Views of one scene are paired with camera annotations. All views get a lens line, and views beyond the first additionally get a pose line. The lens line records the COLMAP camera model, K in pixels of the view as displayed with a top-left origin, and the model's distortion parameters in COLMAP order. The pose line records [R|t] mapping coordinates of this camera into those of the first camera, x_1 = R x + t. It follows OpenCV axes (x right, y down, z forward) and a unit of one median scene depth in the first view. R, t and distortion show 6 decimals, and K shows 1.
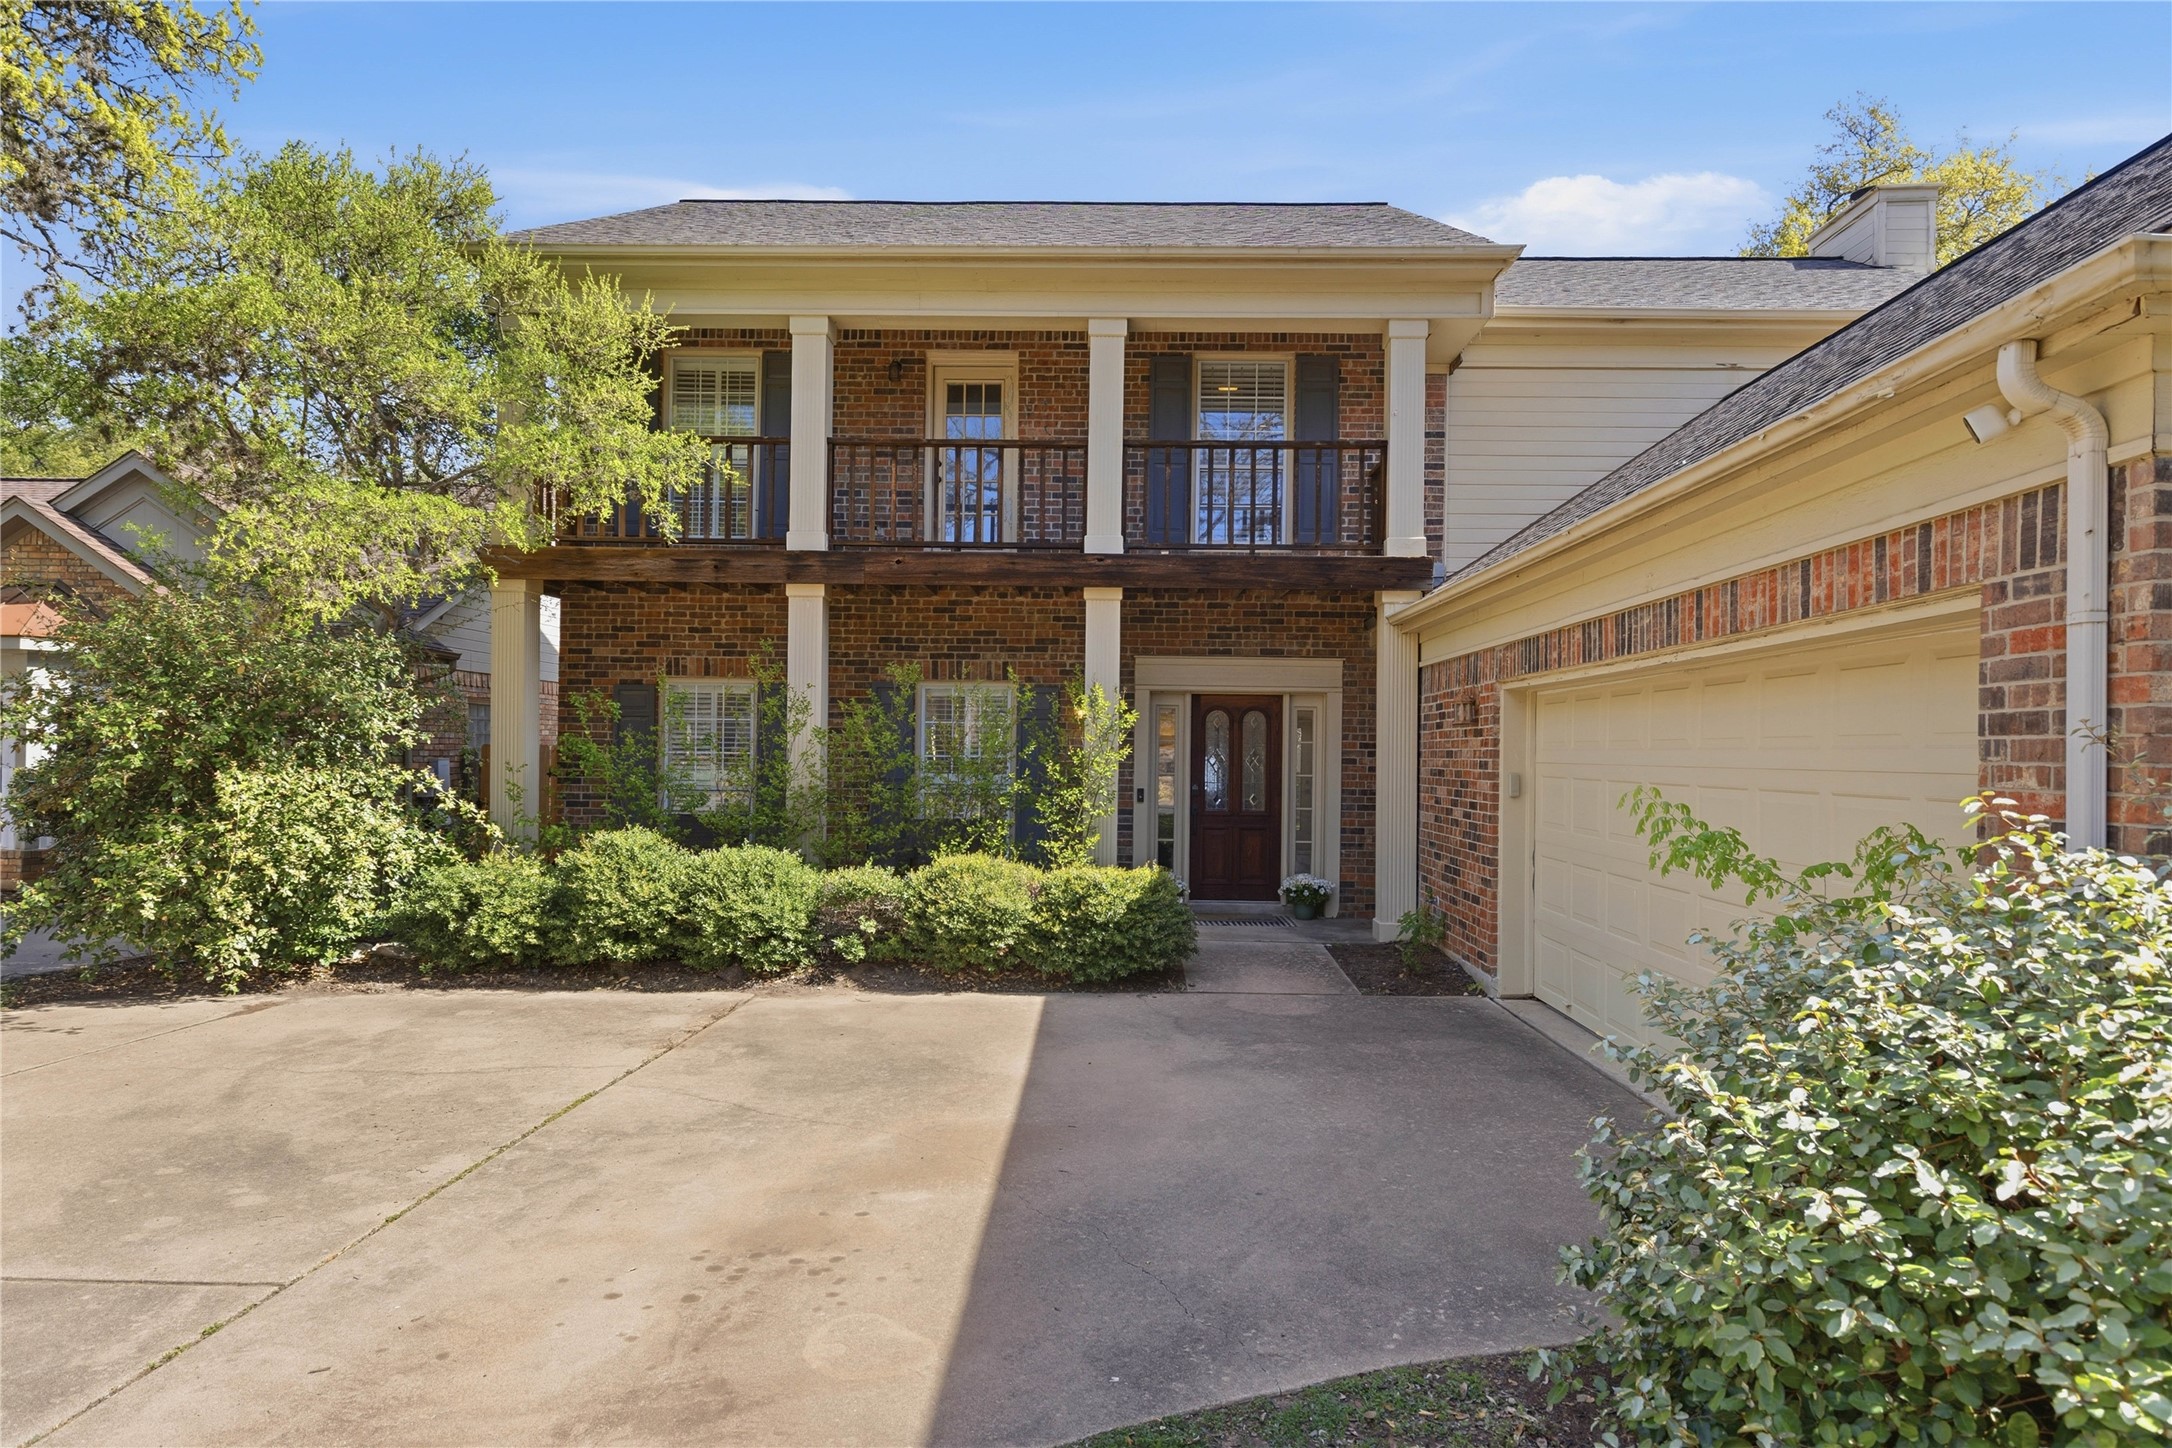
lens RADIAL K [[1582.6, 0, 1086.0], [0, 1582.6, 724.0], [0, 0, 1]] dist [-0.001054, -0.000126]
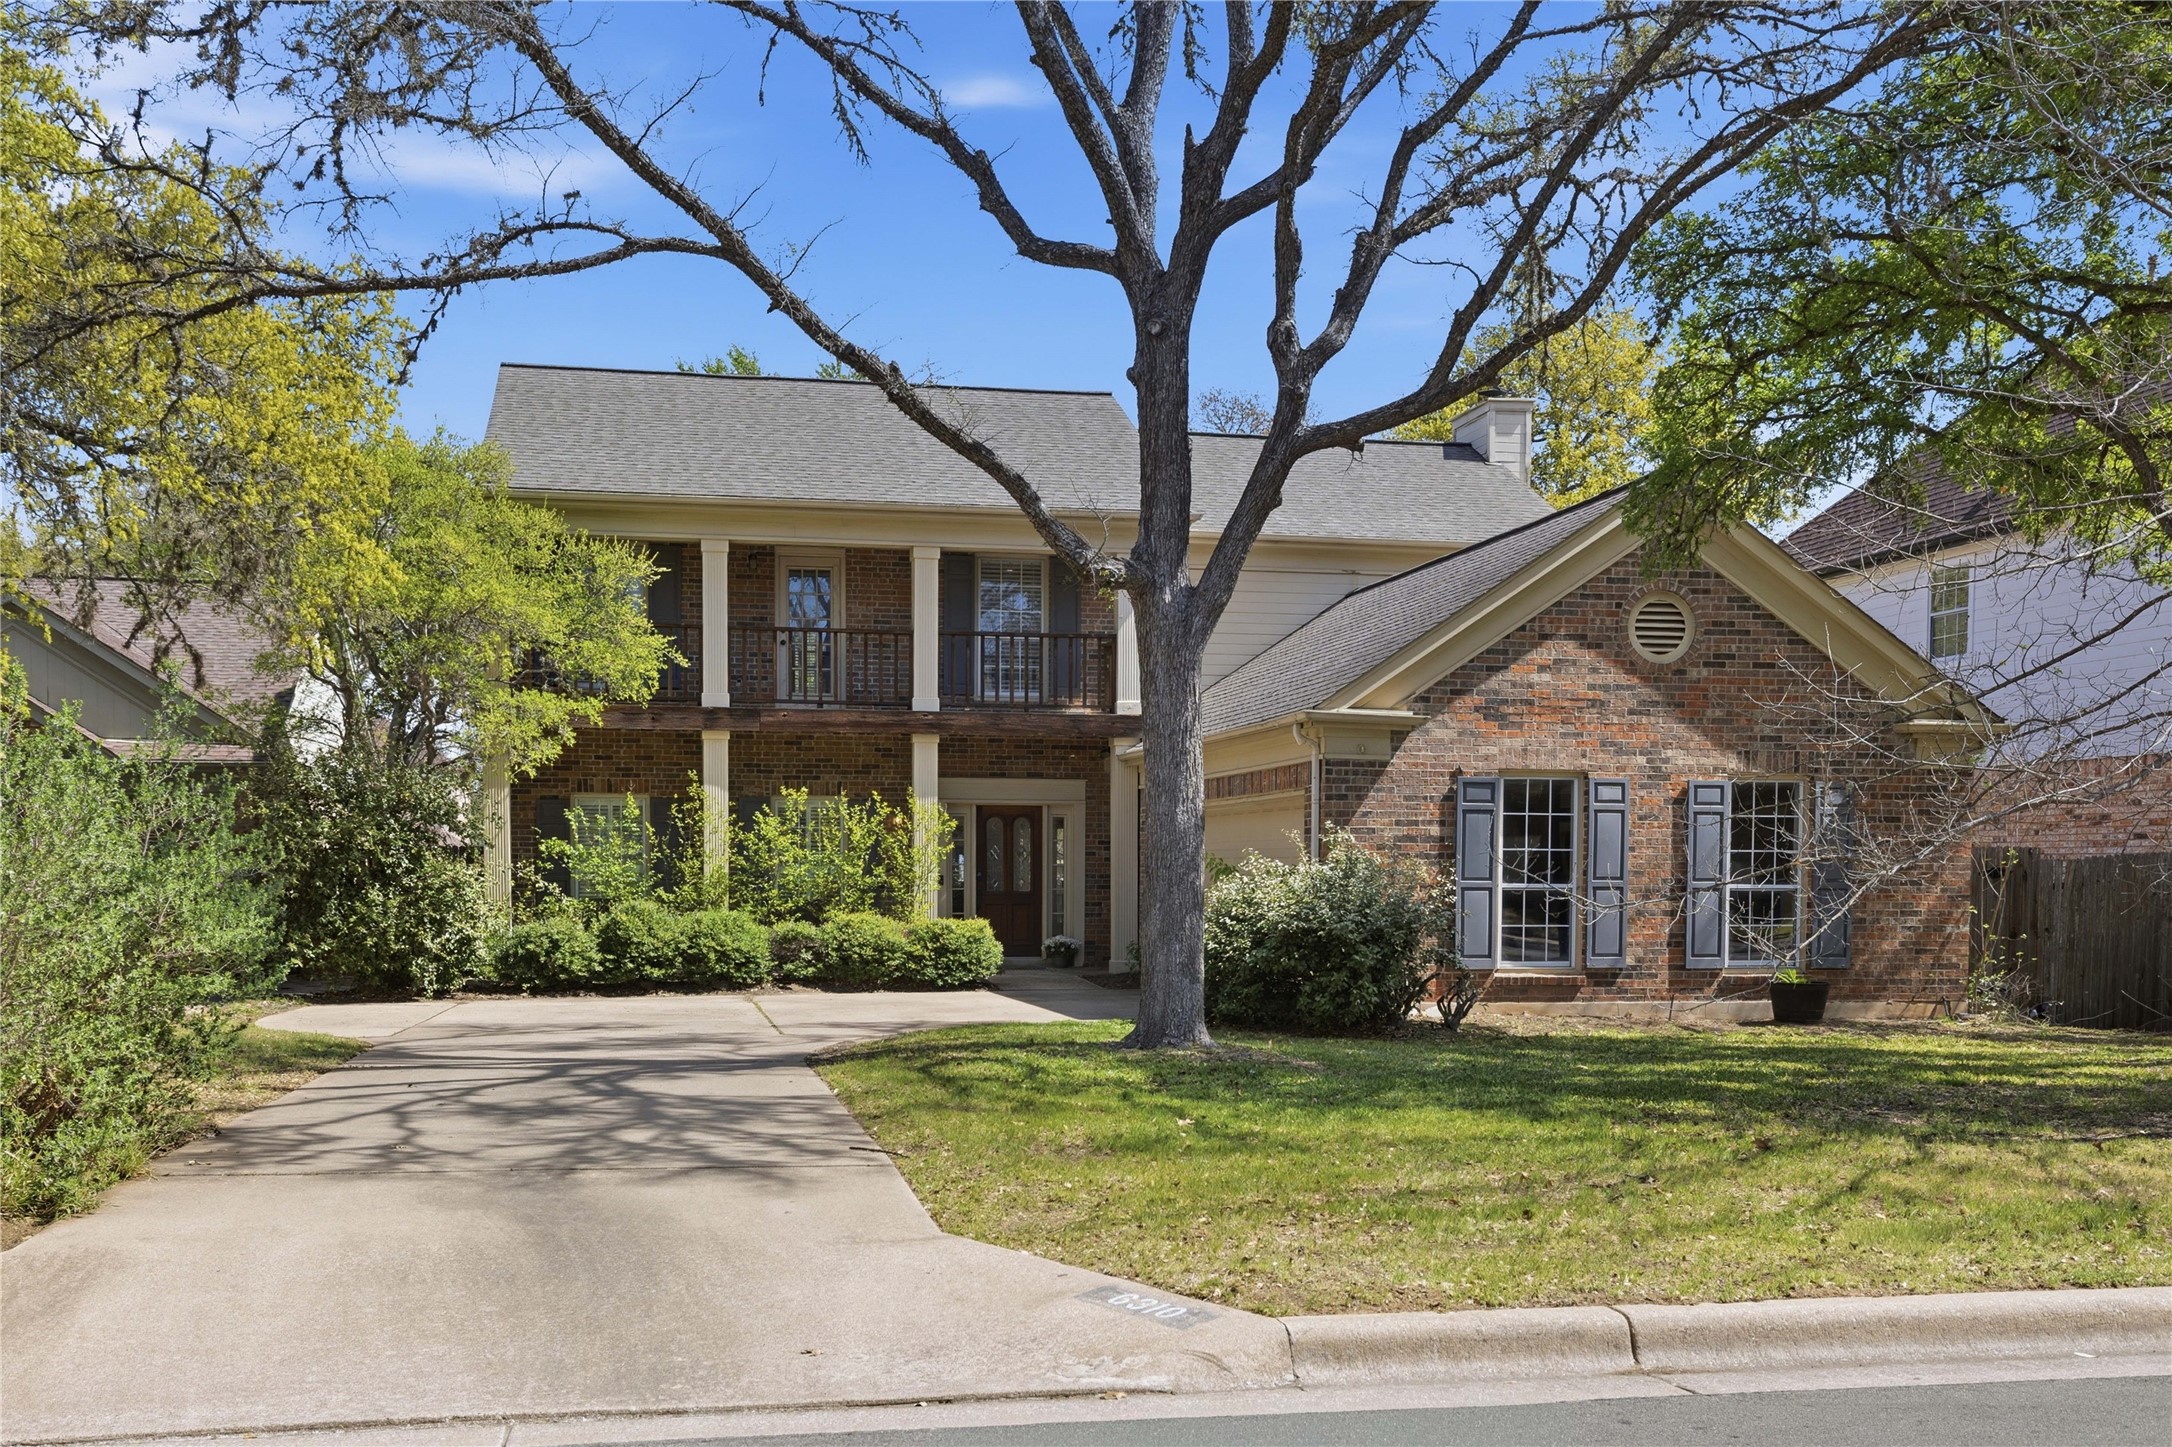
lens RADIAL K [[1582.6, 0, 1086.0], [0, 1582.6, 723.5], [0, 0, 1]] dist [-0.001054, -0.000126]
pose [[0.985692, 0.008364, 0.168349, -0.101718], [0.001990, 0.998121, -0.061242, -0.008373], [-0.168545, 0.060701, 0.983823, -0.521217]]
